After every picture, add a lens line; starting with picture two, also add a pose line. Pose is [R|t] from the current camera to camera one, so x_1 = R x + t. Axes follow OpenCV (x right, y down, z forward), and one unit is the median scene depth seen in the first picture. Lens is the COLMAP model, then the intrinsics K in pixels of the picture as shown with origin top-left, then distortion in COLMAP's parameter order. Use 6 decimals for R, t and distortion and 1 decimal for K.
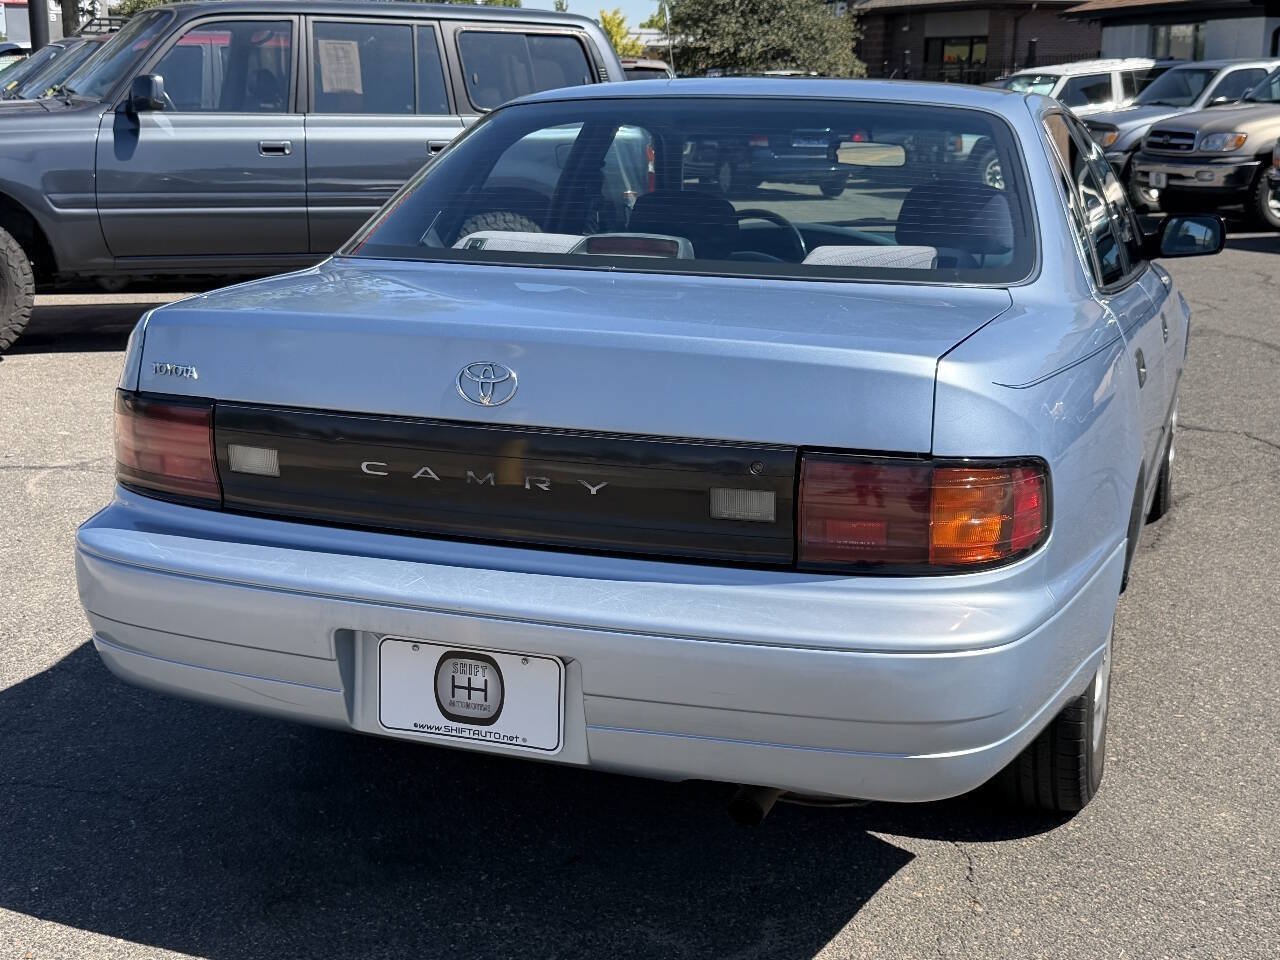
lens RADIAL K [[1628.4, 0, 618.8], [0, 1628.4, 484.5], [0, 0, 1]] dist [0.094766, 0.000000]
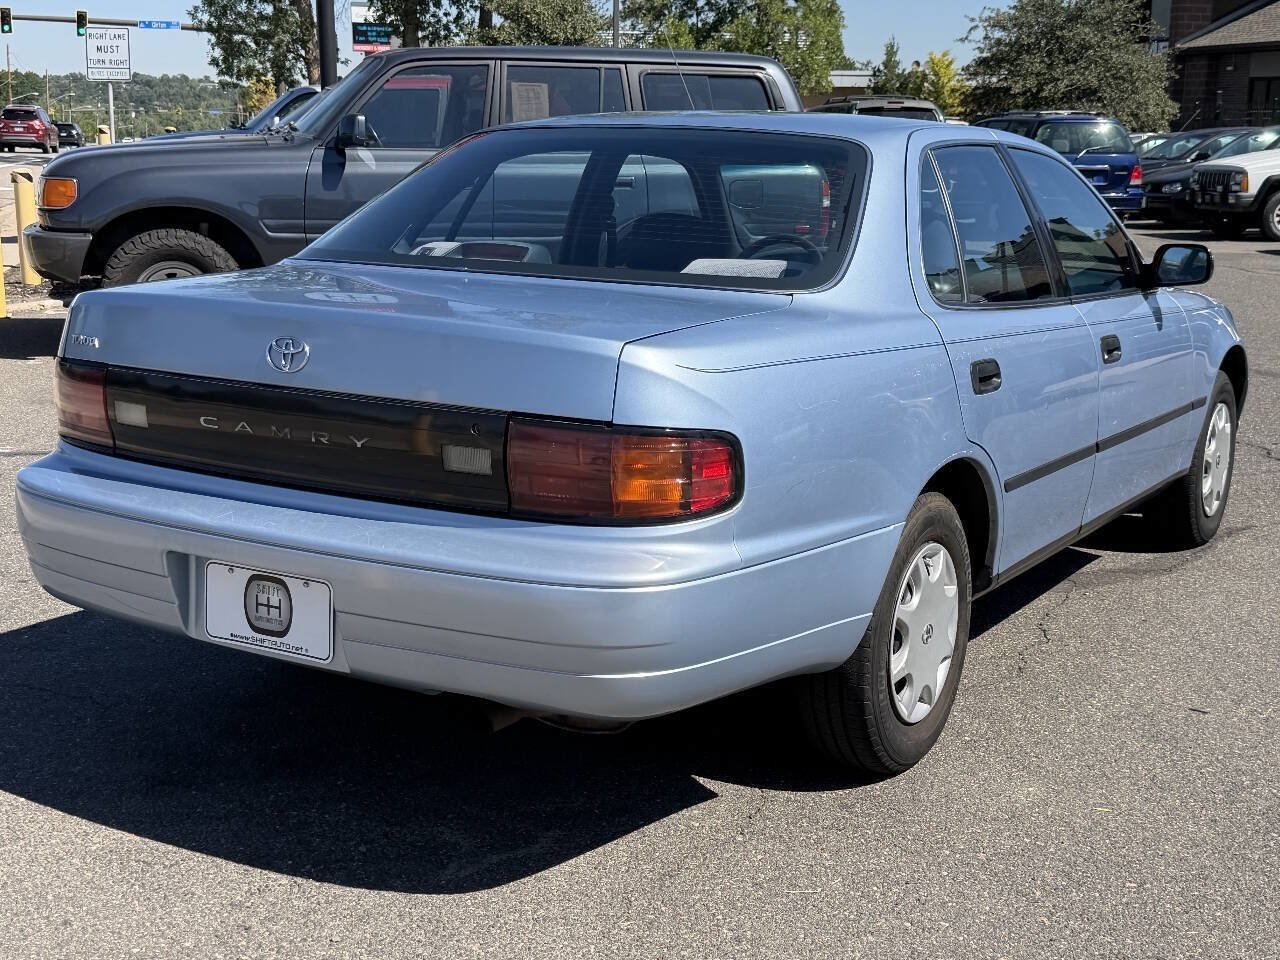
lens RADIAL K [[1631.5, 0, 641.5], [0, 1631.5, 458.7], [0, 0, 1]] dist [0.049545, 0.000000]
pose [[0.981263, 0.040348, -0.188401, 0.352919], [-0.047589, 0.998286, -0.034072, 0.038417], [0.186704, 0.042400, 0.981501, -0.126982]]
